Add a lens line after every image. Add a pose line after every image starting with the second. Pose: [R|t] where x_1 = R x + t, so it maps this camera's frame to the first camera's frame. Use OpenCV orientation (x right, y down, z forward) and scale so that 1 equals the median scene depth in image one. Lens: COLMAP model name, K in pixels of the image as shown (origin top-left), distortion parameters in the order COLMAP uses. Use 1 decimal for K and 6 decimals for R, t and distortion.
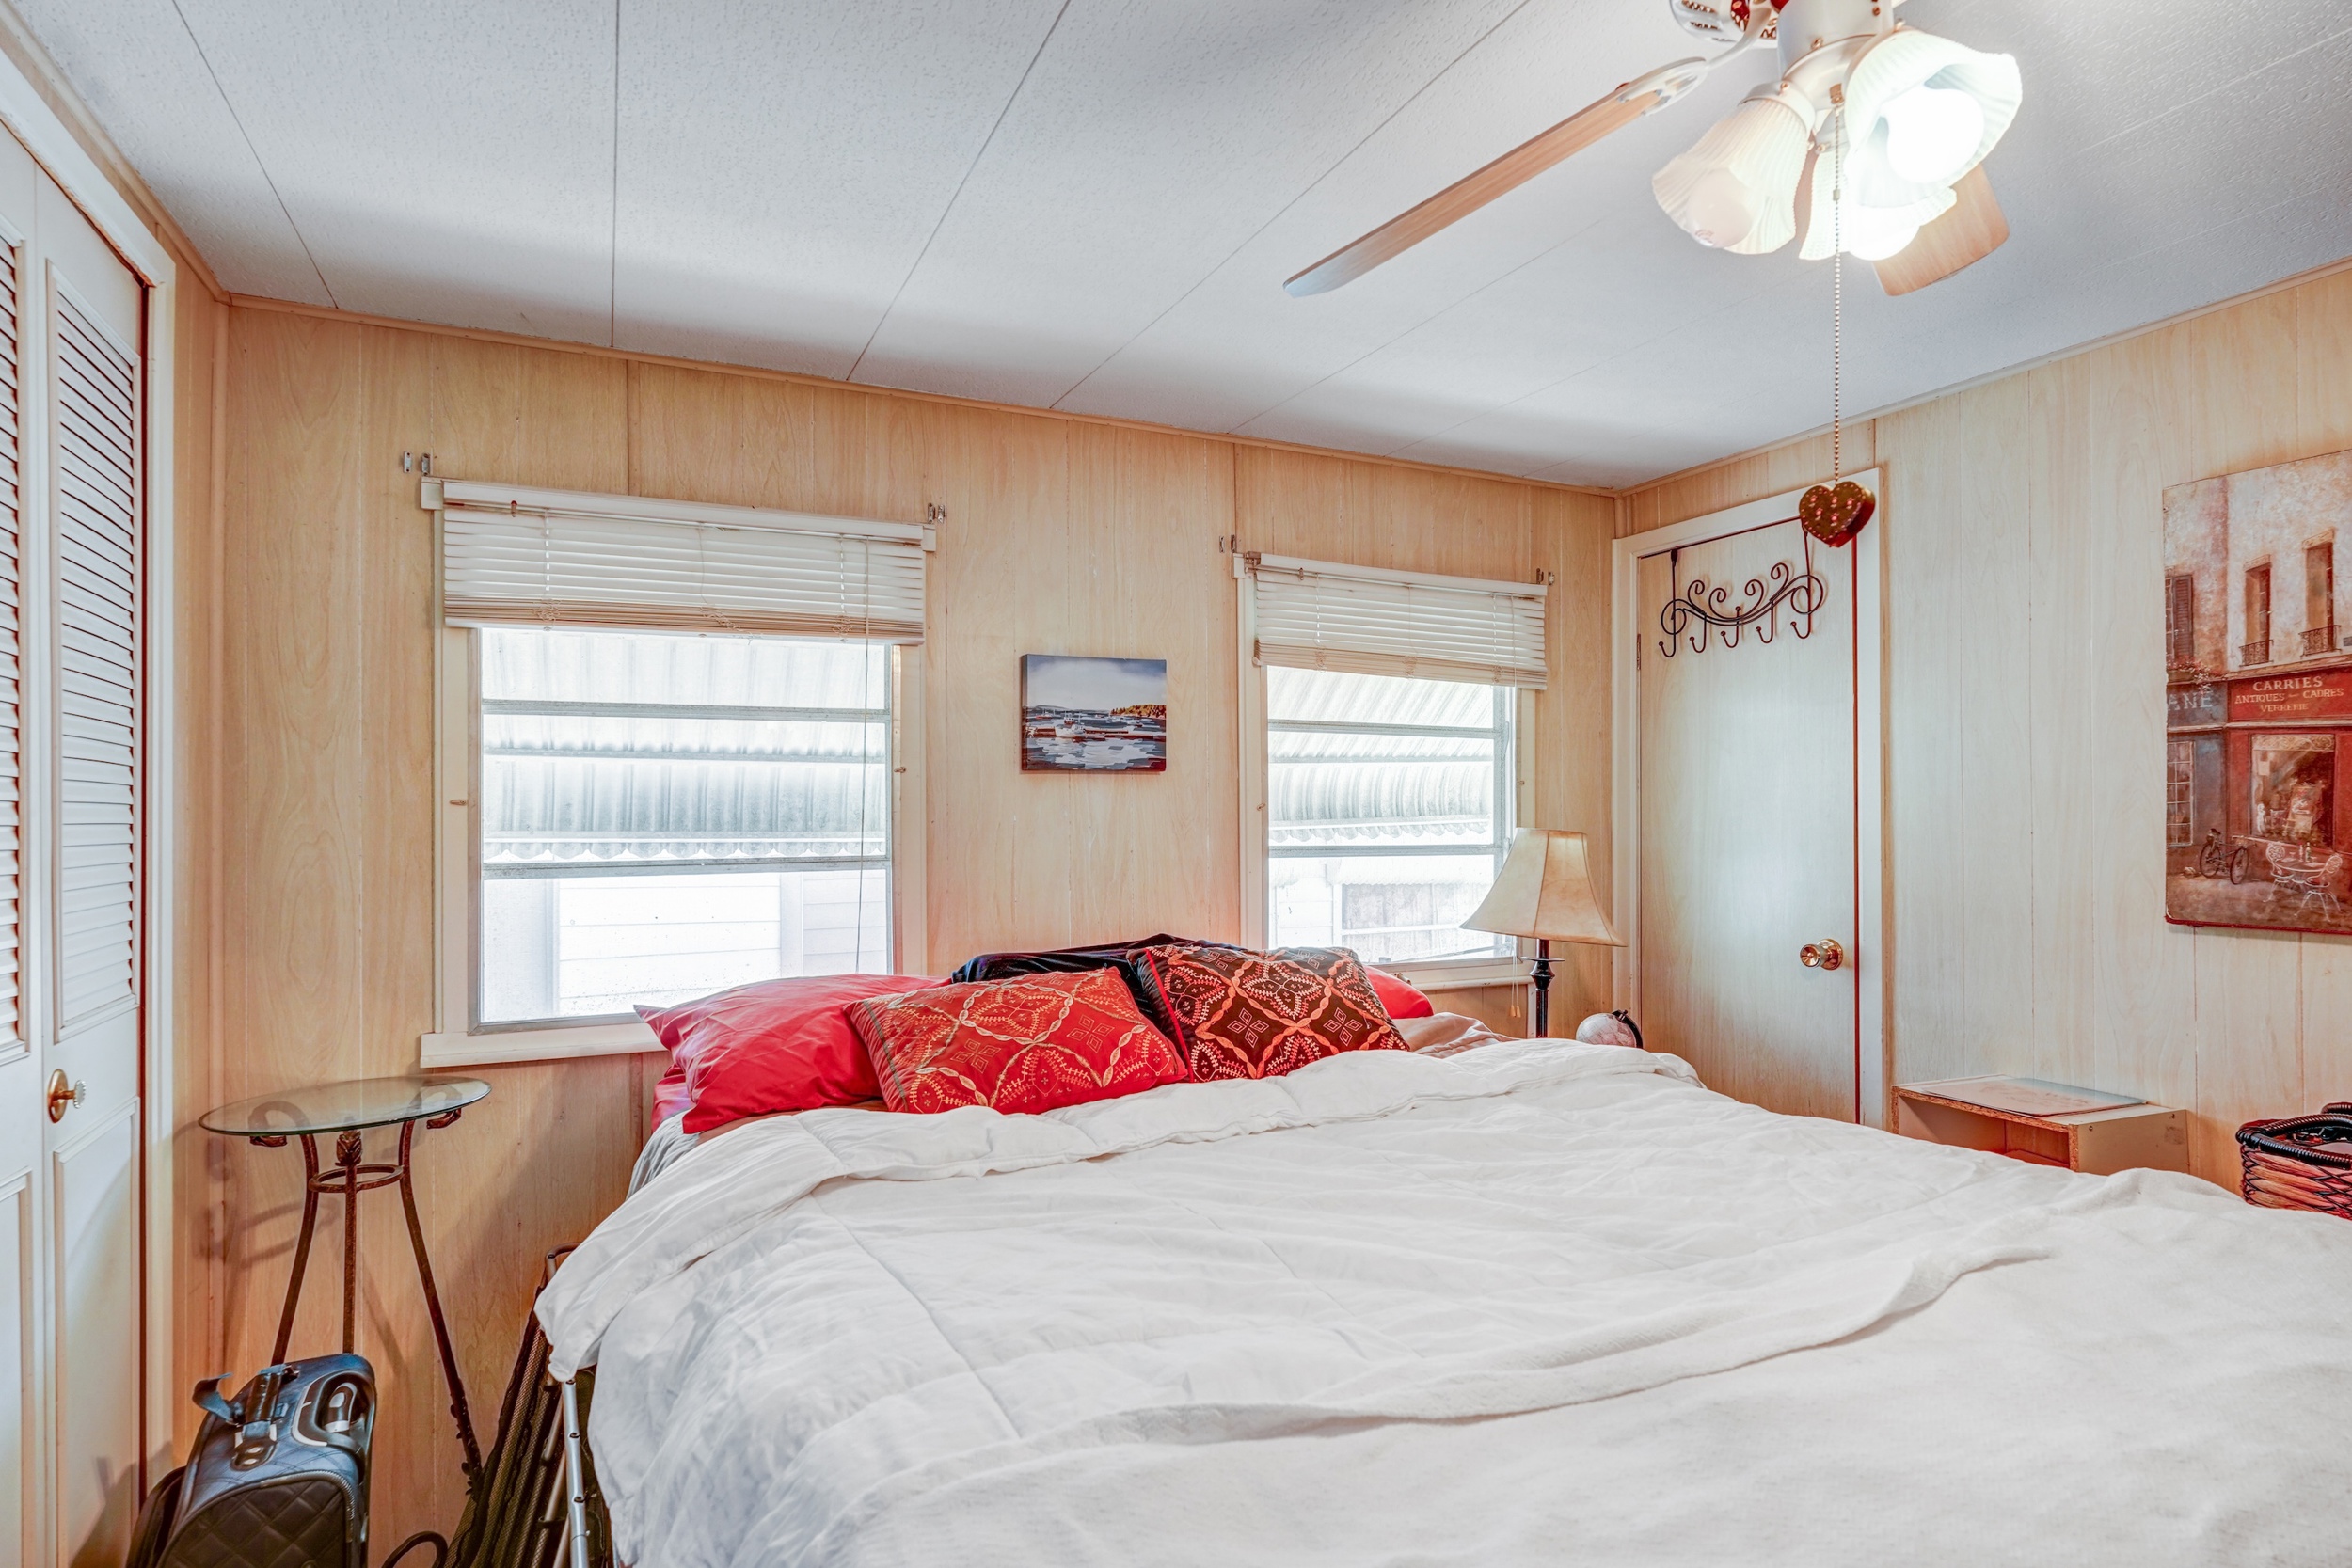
lens RADIAL K [[1247.6, 0, 1186.3], [0, 1247.6, 794.6], [0, 0, 1]] dist [-0.002173, 0.001902]
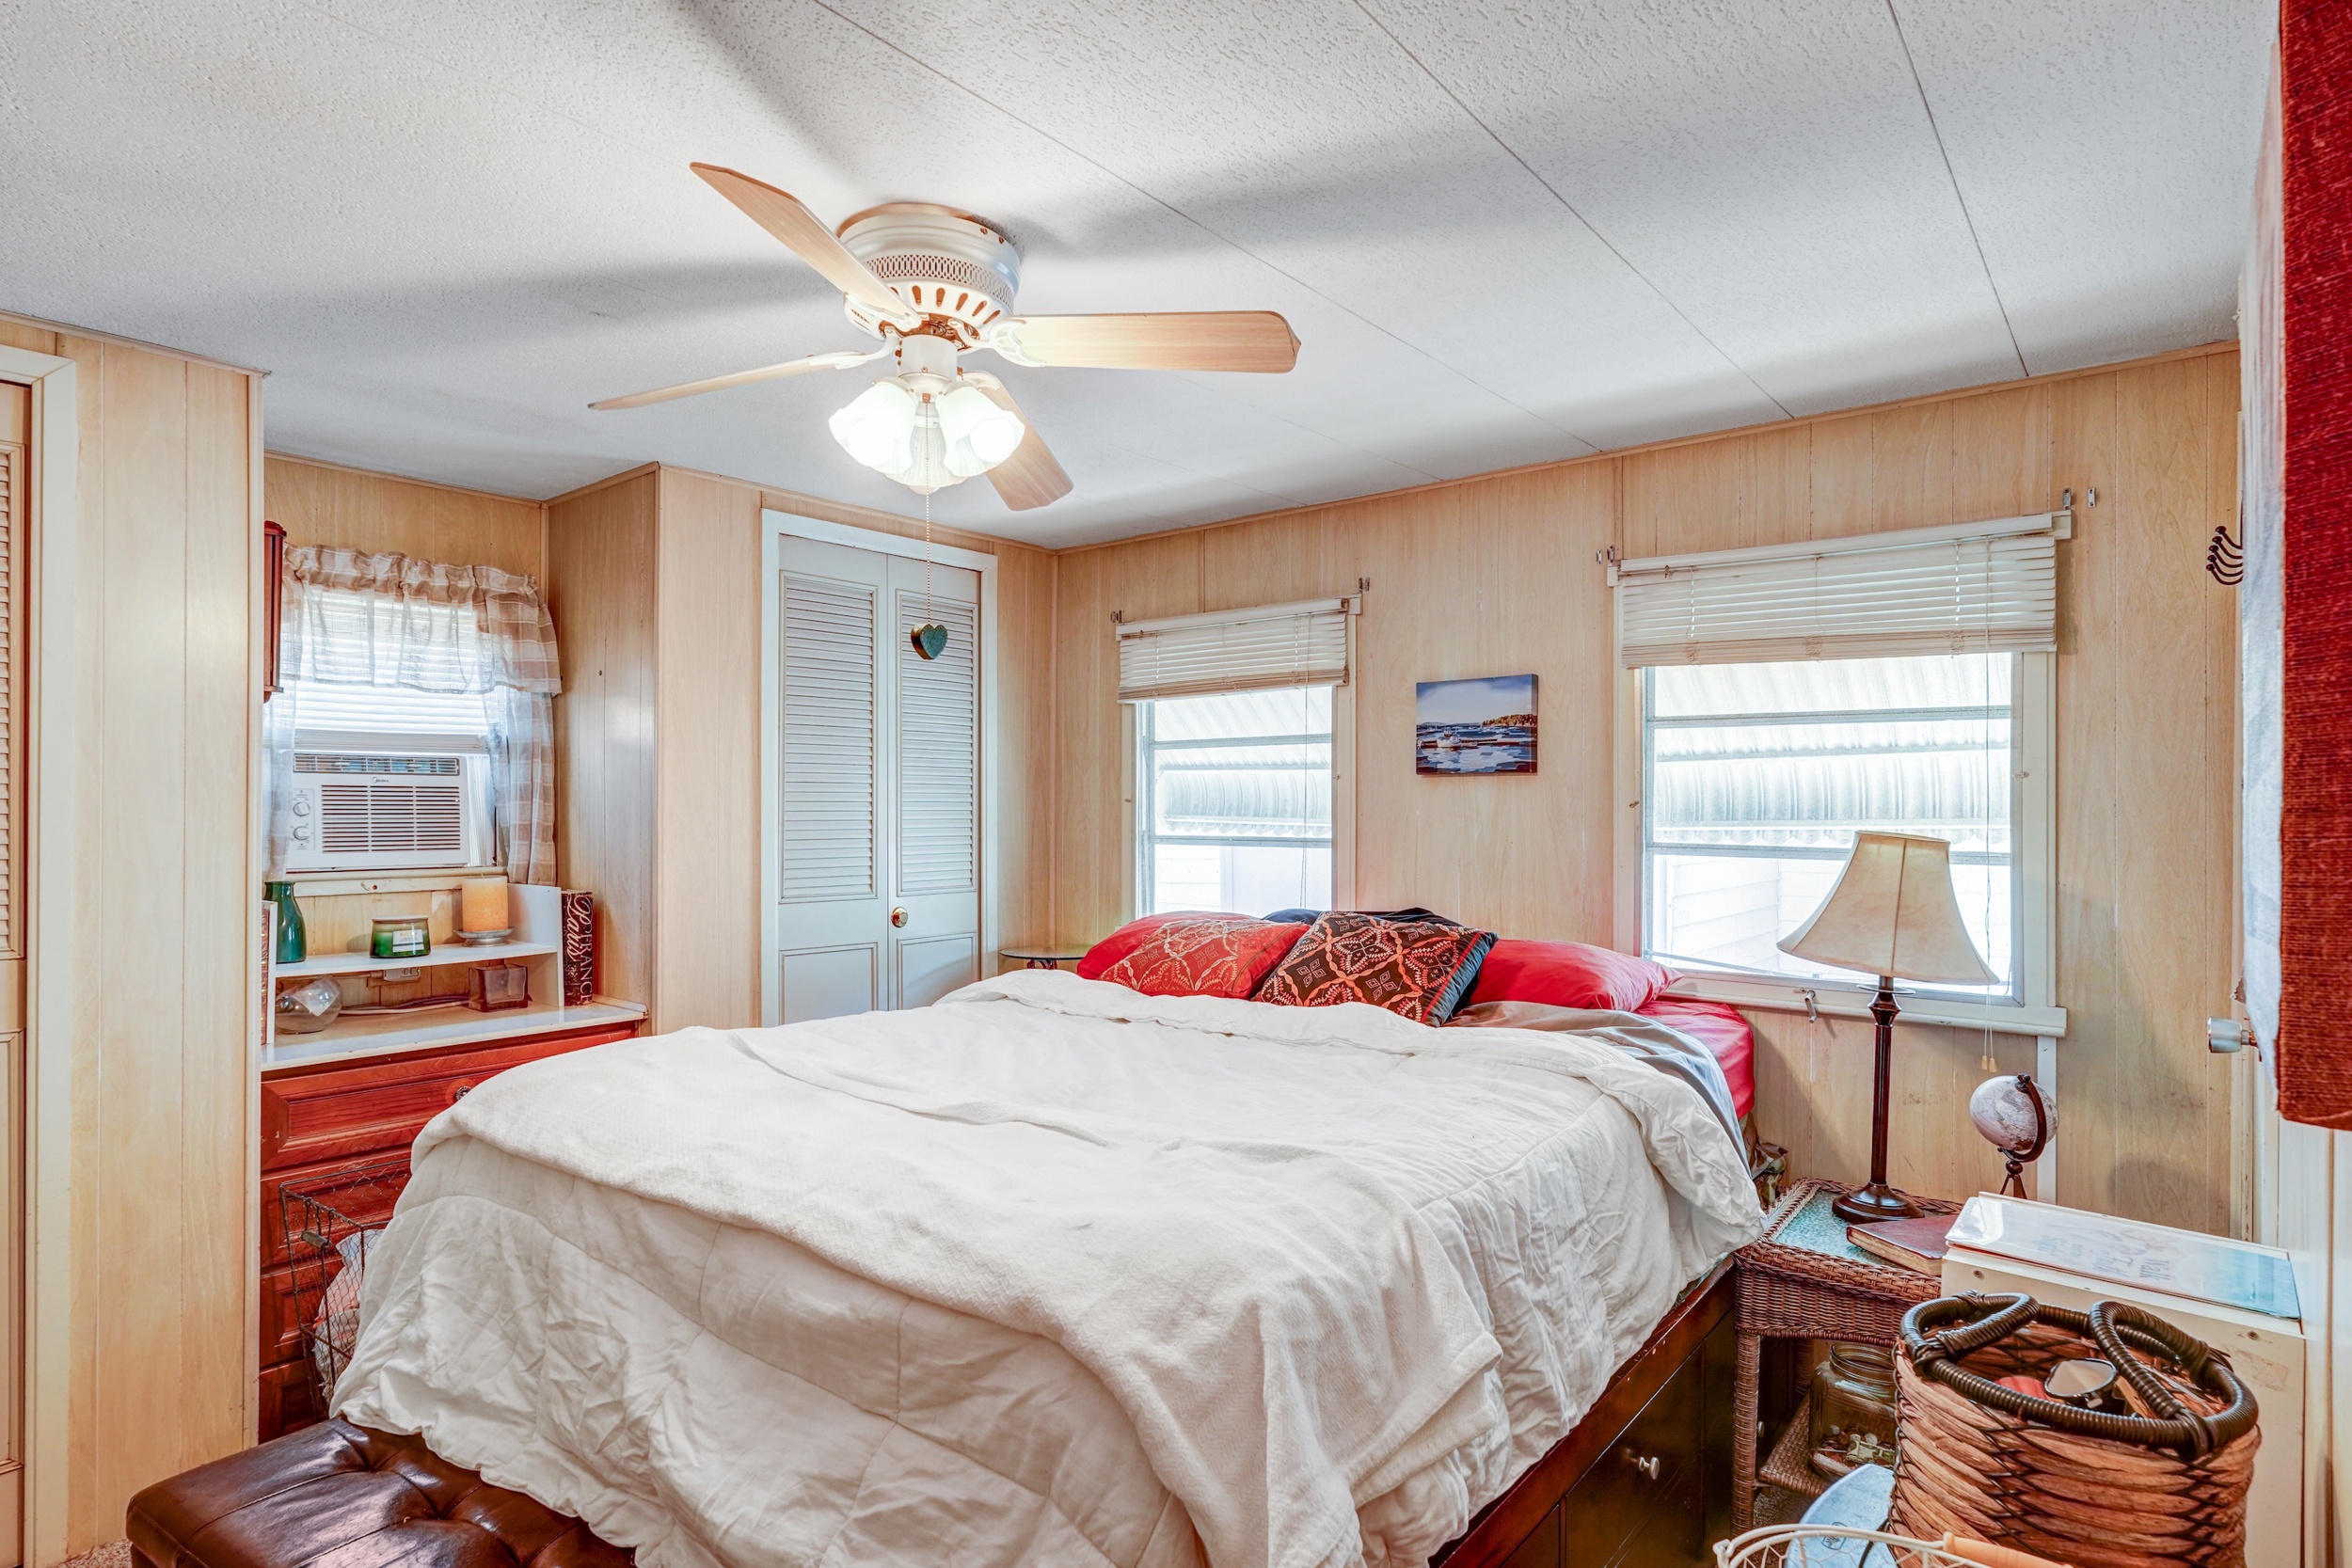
lens RADIAL K [[1247.6, 0, 1186.3], [0, 1247.6, 794.6], [0, 0, 1]] dist [-0.002173, 0.001902]
pose [[0.429310, -0.002430, -0.903154, 0.897386], [0.007154, 0.999974, 0.000710, -0.001930], [0.903129, -0.006766, 0.429316, 0.241924]]
